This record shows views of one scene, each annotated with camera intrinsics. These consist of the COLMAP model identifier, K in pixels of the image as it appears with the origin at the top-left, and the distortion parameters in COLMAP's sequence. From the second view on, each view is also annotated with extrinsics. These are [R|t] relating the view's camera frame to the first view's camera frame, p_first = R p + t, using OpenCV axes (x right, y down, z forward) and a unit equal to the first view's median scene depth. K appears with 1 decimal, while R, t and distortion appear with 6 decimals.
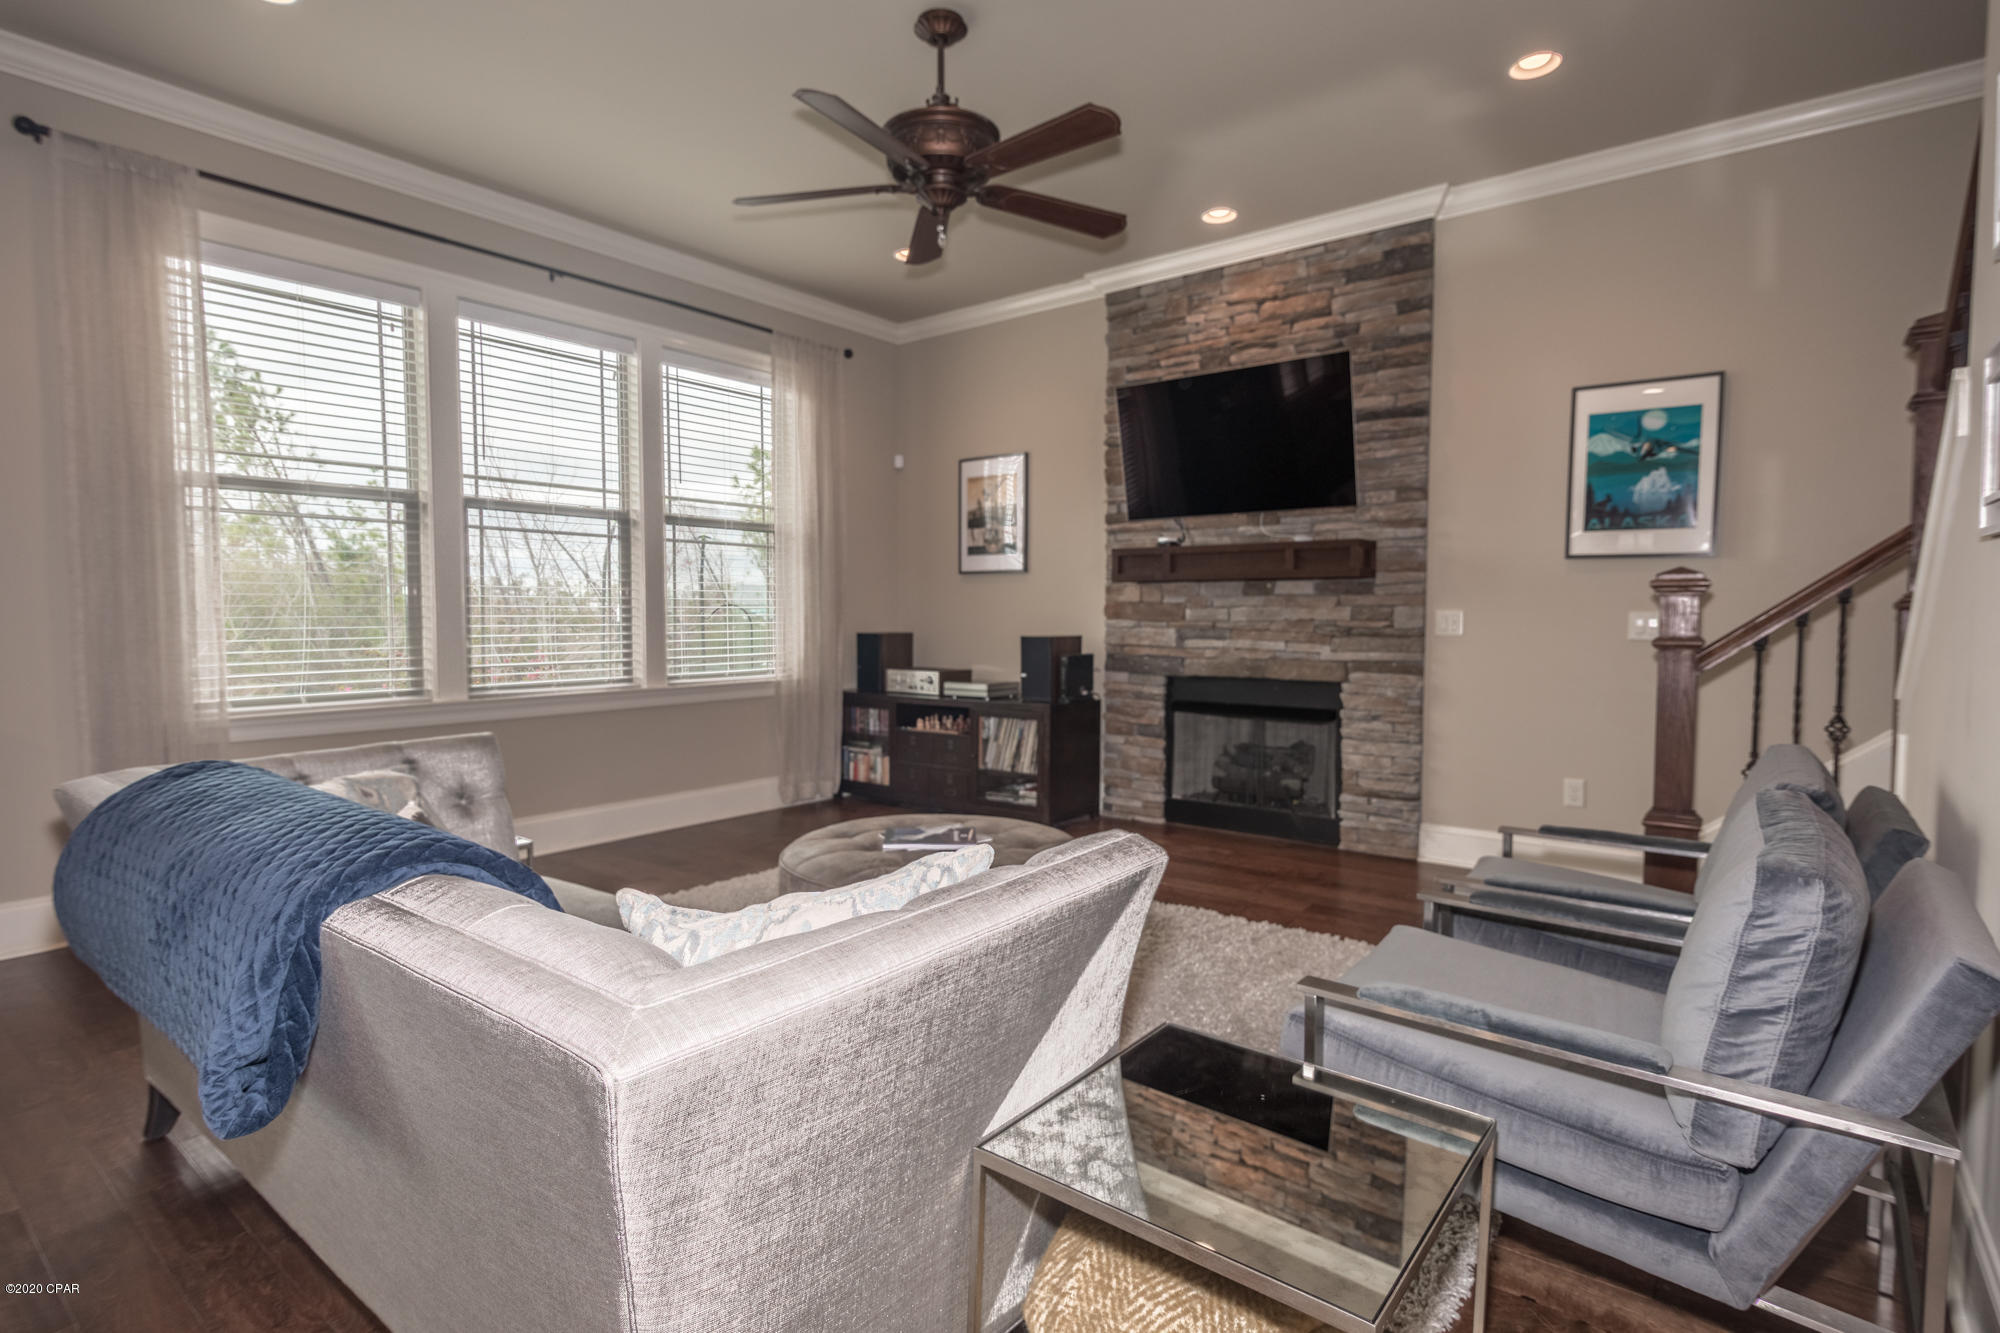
lens RADIAL K [[989.0, 0, 991.7], [0, 989.0, 665.8], [0, 0, 1]] dist [0.003084, 0.000119]
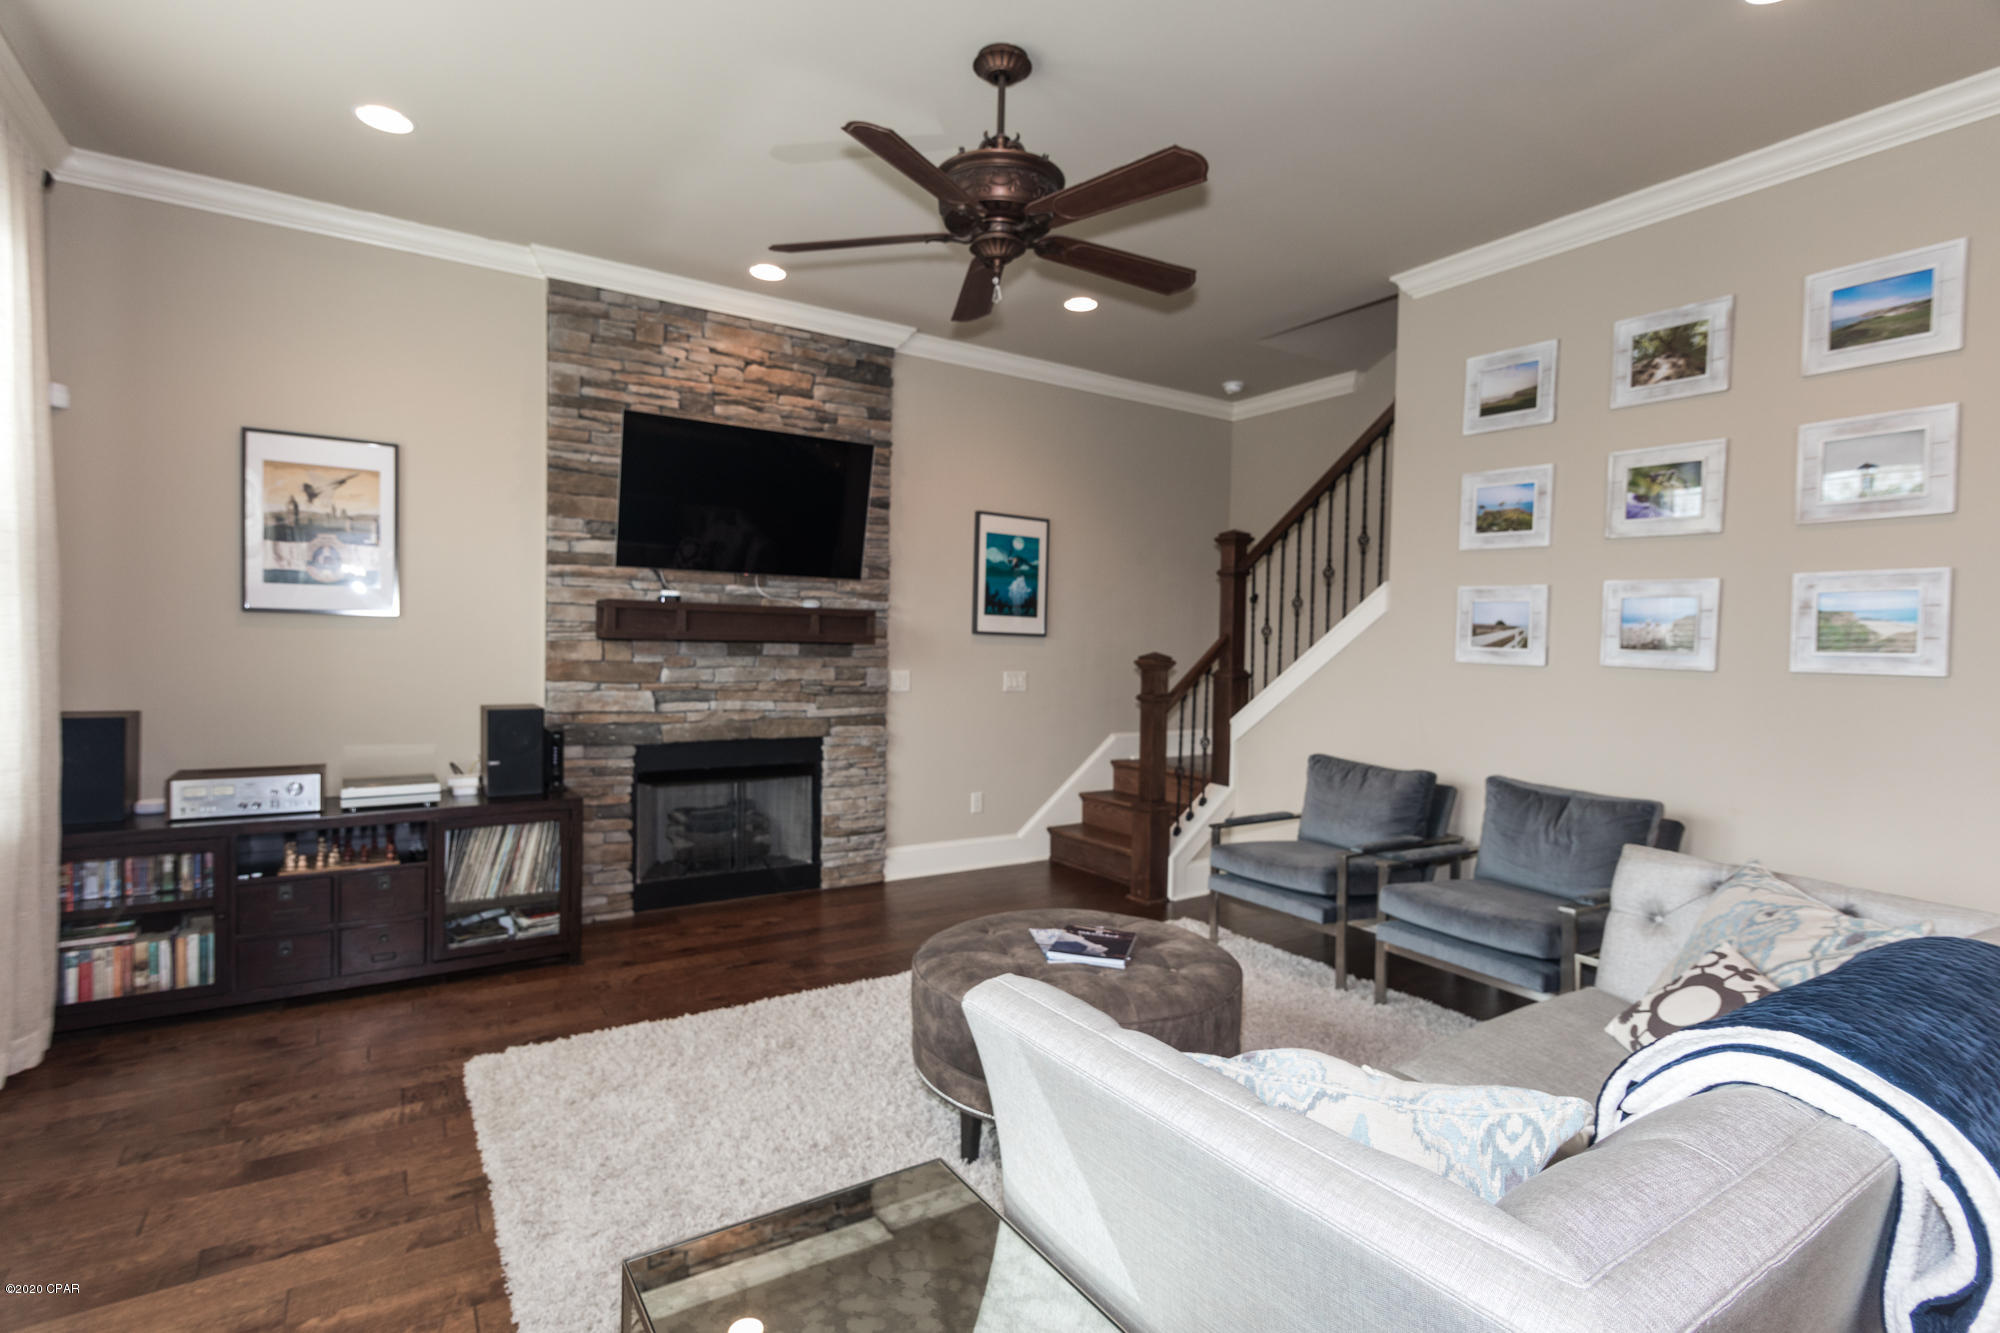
lens RADIAL K [[956.6, 0, 994.8], [0, 956.6, 666.0], [0, 0, 1]] dist [0.004424, 0.000029]
pose [[0.319900, -0.016770, 0.947303, -0.592249], [0.032698, 0.999443, 0.006651, -0.062602], [-0.946887, 0.028847, 0.320270, 0.484294]]
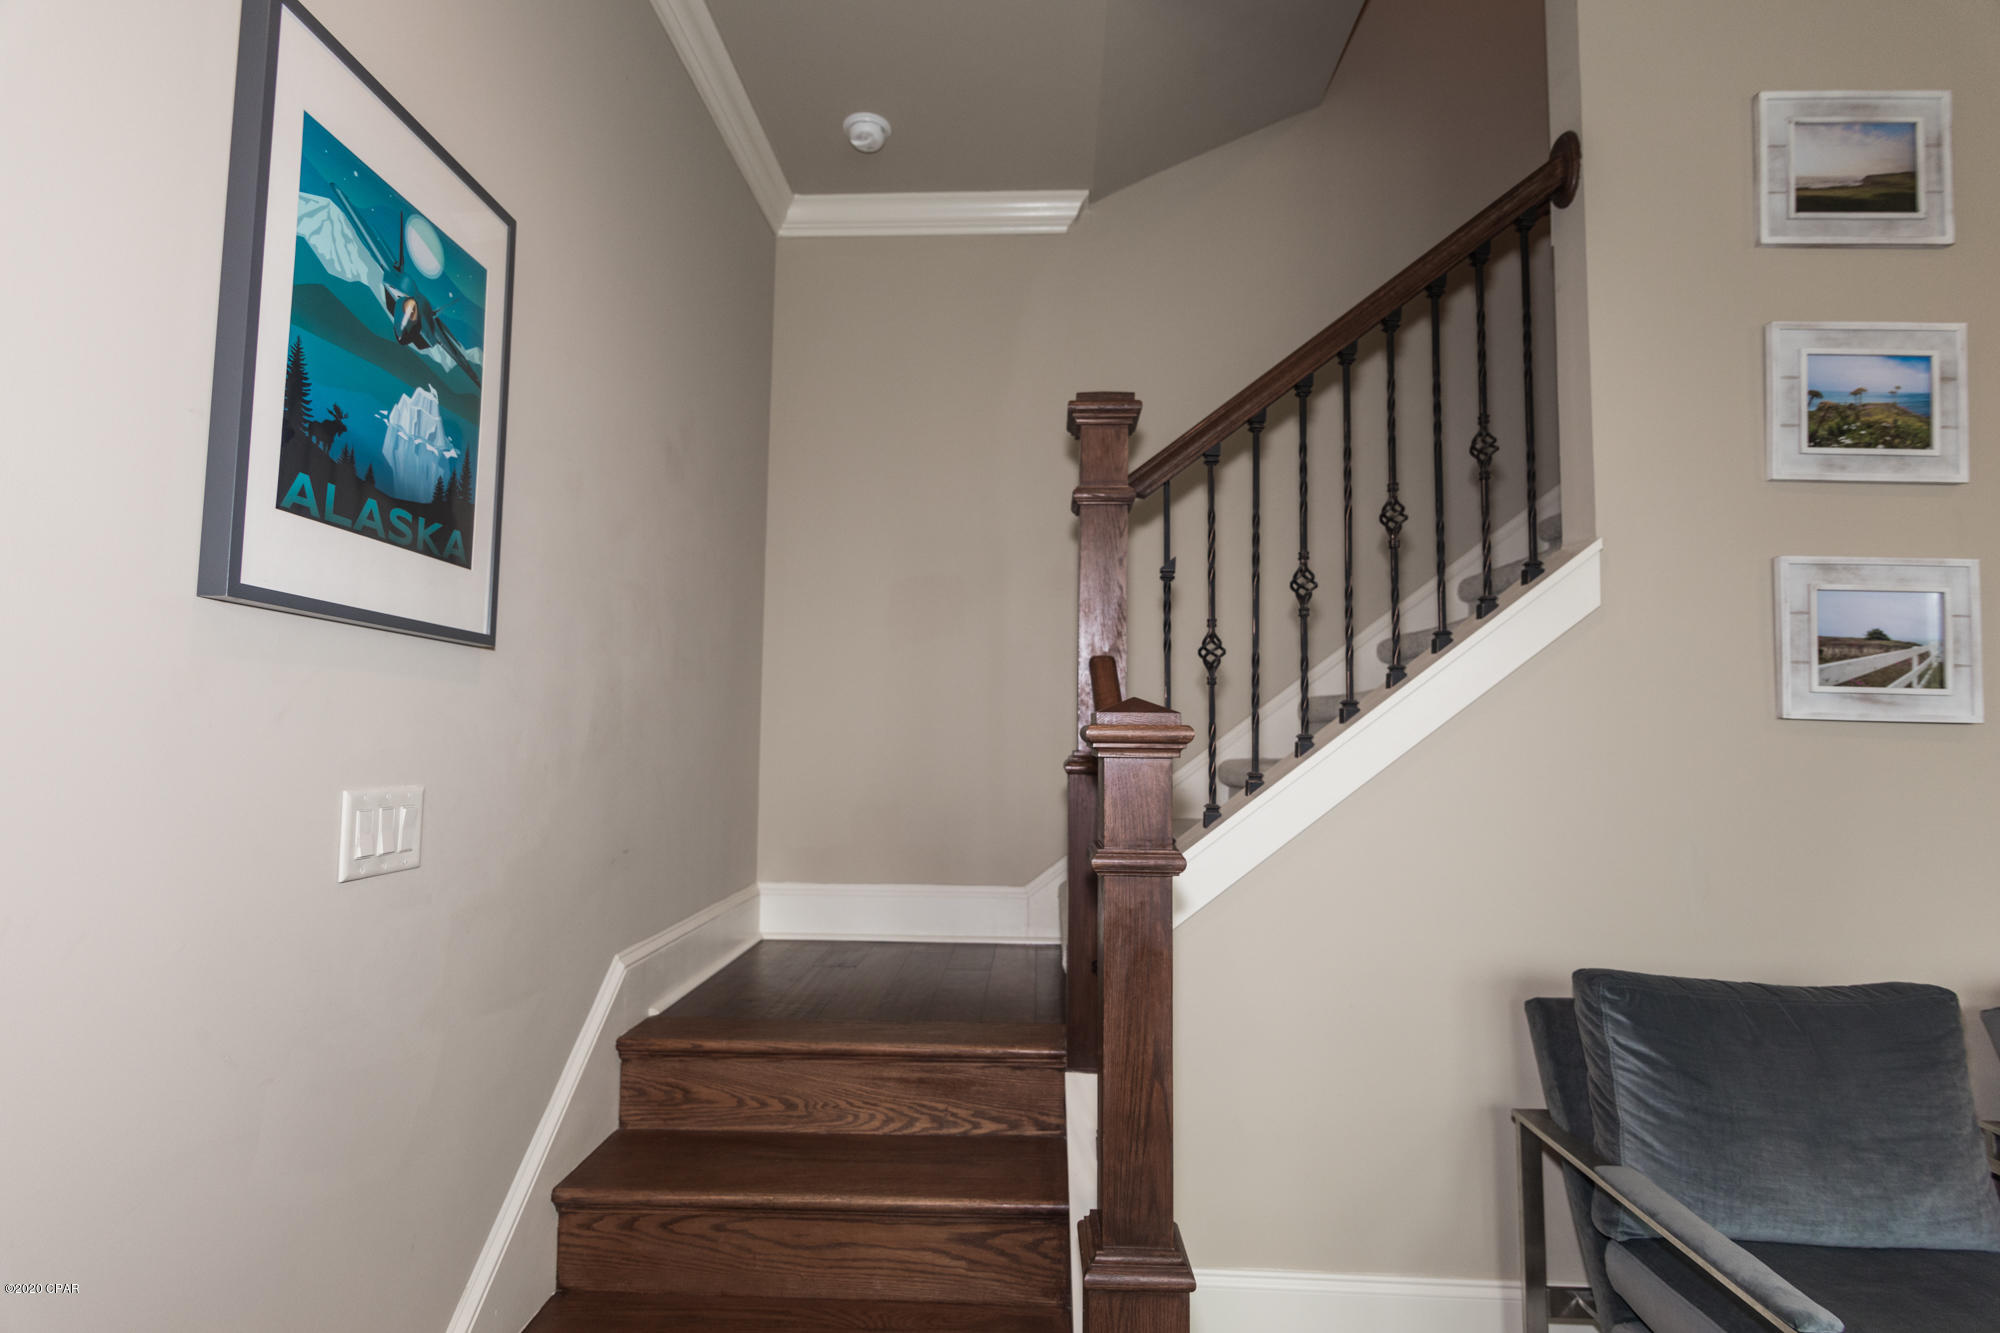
lens RADIAL K [[956.6, 0, 994.8], [0, 956.6, 666.0], [0, 0, 1]] dist [0.004424, 0.000029]
pose [[-0.581175, 0.052603, 0.812077, 0.233980], [0.035640, 0.998596, -0.039178, -0.064797], [-0.812998, 0.006173, -0.582234, 0.866286]]
